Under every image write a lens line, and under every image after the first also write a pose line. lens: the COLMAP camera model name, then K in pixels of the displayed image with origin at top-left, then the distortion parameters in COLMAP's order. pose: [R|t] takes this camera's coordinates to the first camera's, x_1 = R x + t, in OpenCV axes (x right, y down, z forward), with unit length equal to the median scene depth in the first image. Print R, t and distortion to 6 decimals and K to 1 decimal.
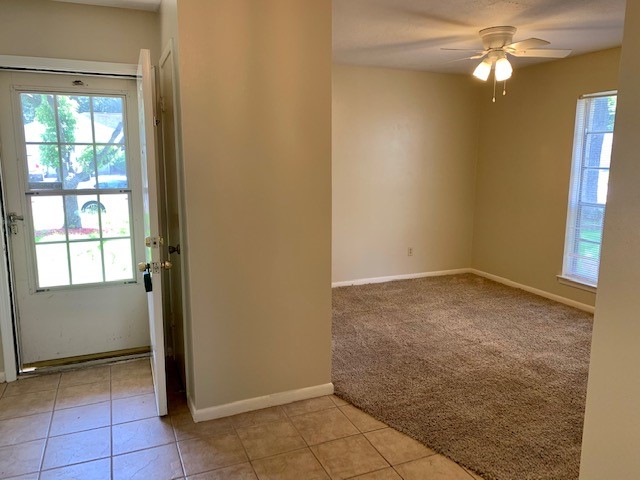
lens RADIAL K [[492.8, 0, 318.1], [0, 492.8, 230.7], [0, 0, 1]] dist [0.052688, -0.062010]
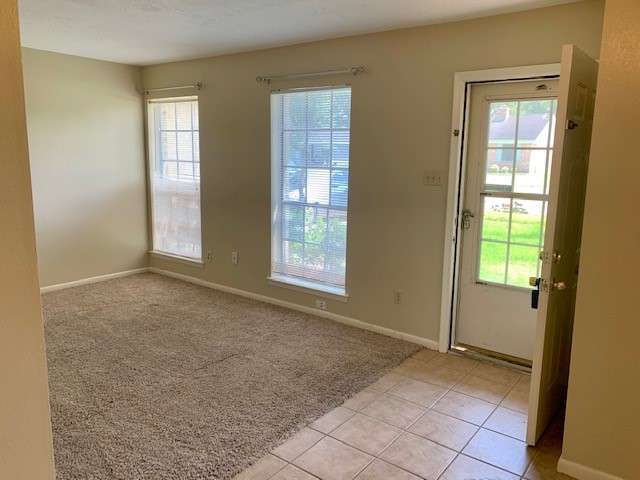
lens RADIAL K [[492.8, 0, 318.1], [0, 492.8, 230.7], [0, 0, 1]] dist [0.052688, -0.062010]
pose [[0.490483, 0.143331, -0.859583, 0.208816], [-0.143921, 0.986160, 0.082315, -0.034151], [0.859484, 0.083338, 0.504323, 0.148684]]
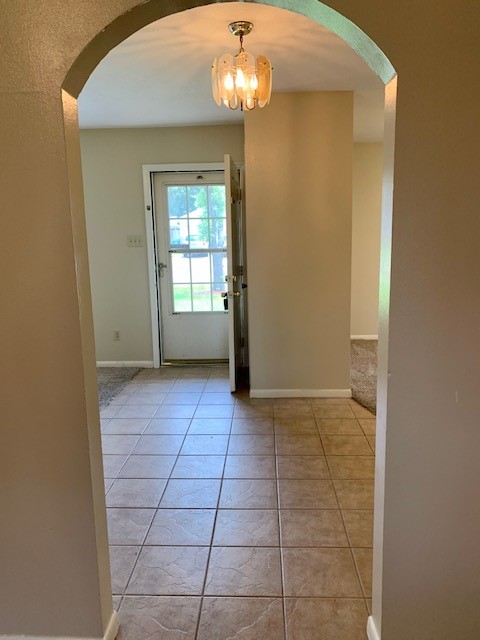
lens RADIAL K [[492.8, 0, 240.0], [0, 492.8, 320.0], [0, 0, 1]] dist [0.052688, -0.062010]
pose [[0.898156, 0.053436, -0.436418, 0.331257], [-0.042982, 0.998504, 0.033802, 0.086683], [0.437571, -0.011601, 0.899109, -0.331115]]
